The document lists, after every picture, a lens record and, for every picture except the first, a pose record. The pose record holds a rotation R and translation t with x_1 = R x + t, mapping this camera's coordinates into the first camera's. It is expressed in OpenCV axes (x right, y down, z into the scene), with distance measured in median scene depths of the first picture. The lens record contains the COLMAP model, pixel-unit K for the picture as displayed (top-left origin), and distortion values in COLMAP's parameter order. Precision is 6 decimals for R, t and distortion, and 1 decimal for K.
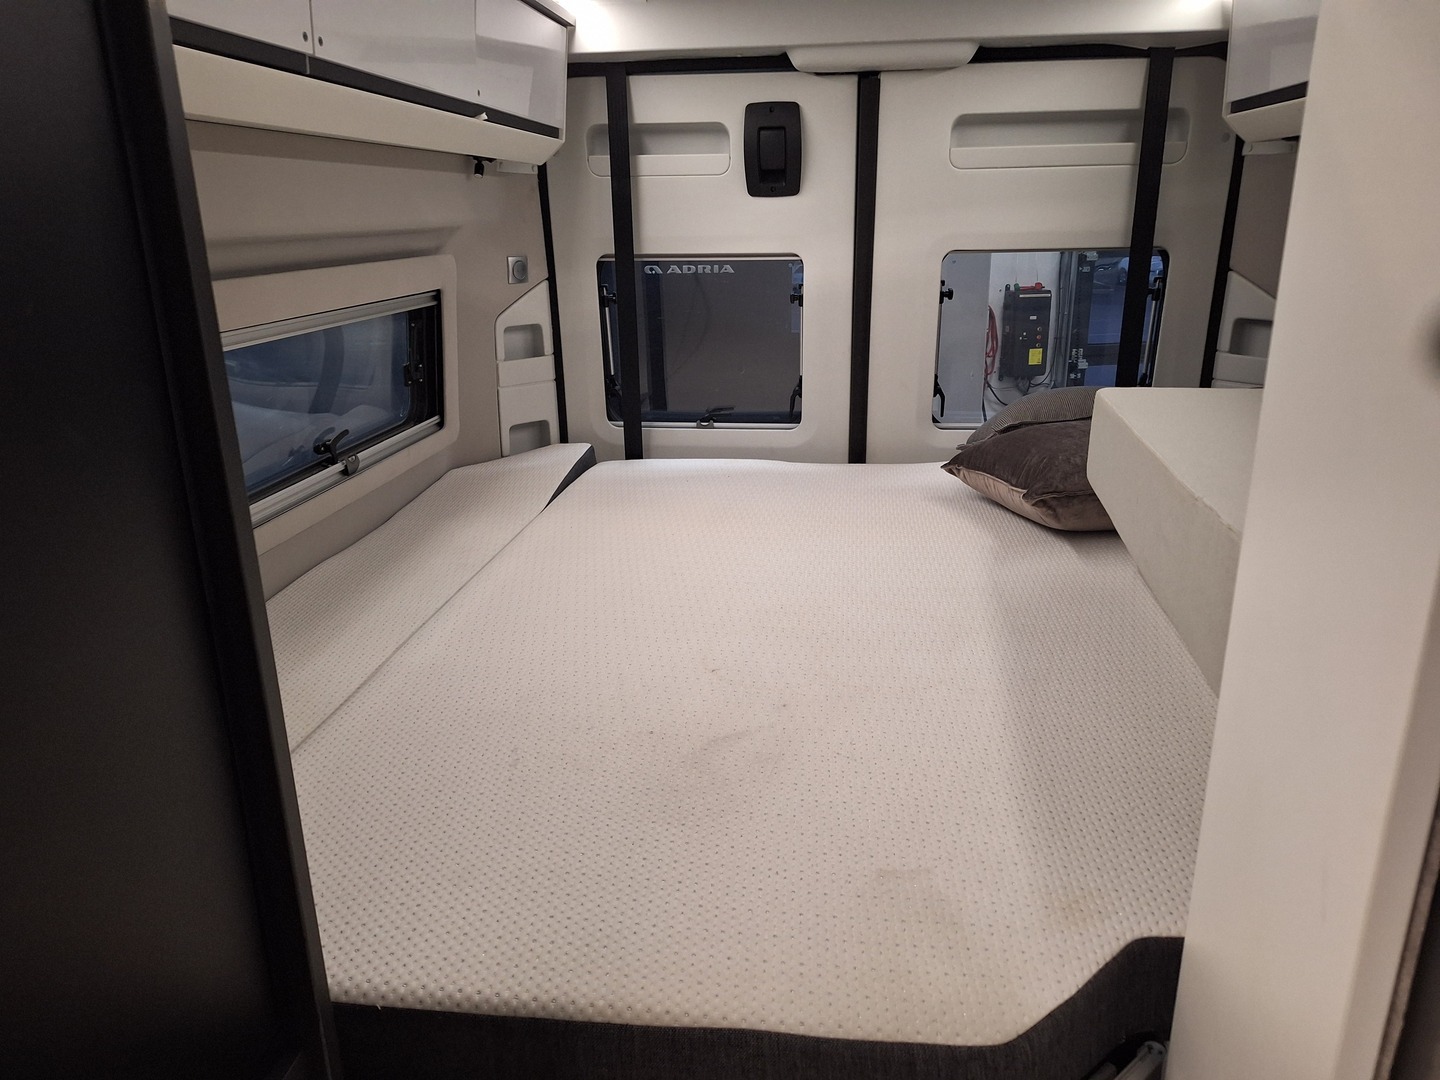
lens RADIAL K [[976.5, 0, 718.3], [0, 976.5, 542.6], [0, 0, 1]] dist [0.028966, -0.038156]
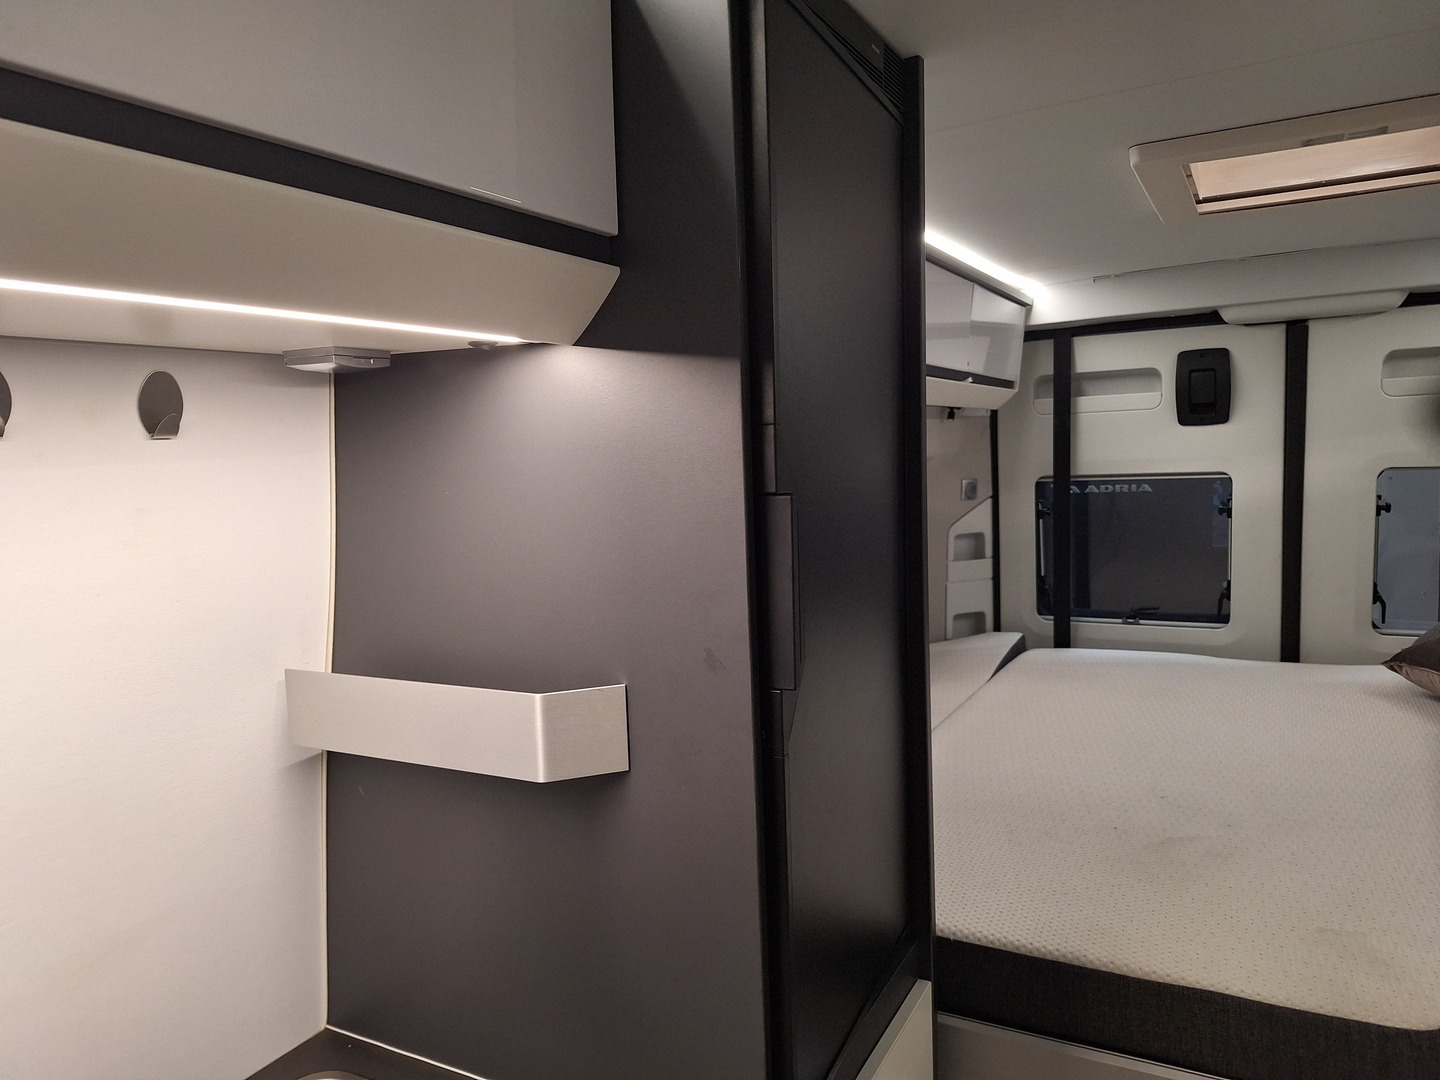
lens RADIAL K [[976.5, 0, 710.6], [0, 976.5, 562.3], [0, 0, 1]] dist [0.028966, -0.038156]
pose [[0.925446, 0.019189, -0.378394, -0.040069], [-0.094130, 0.979048, -0.180565, 0.067741], [0.367001, 0.202721, 0.907863, -0.229859]]
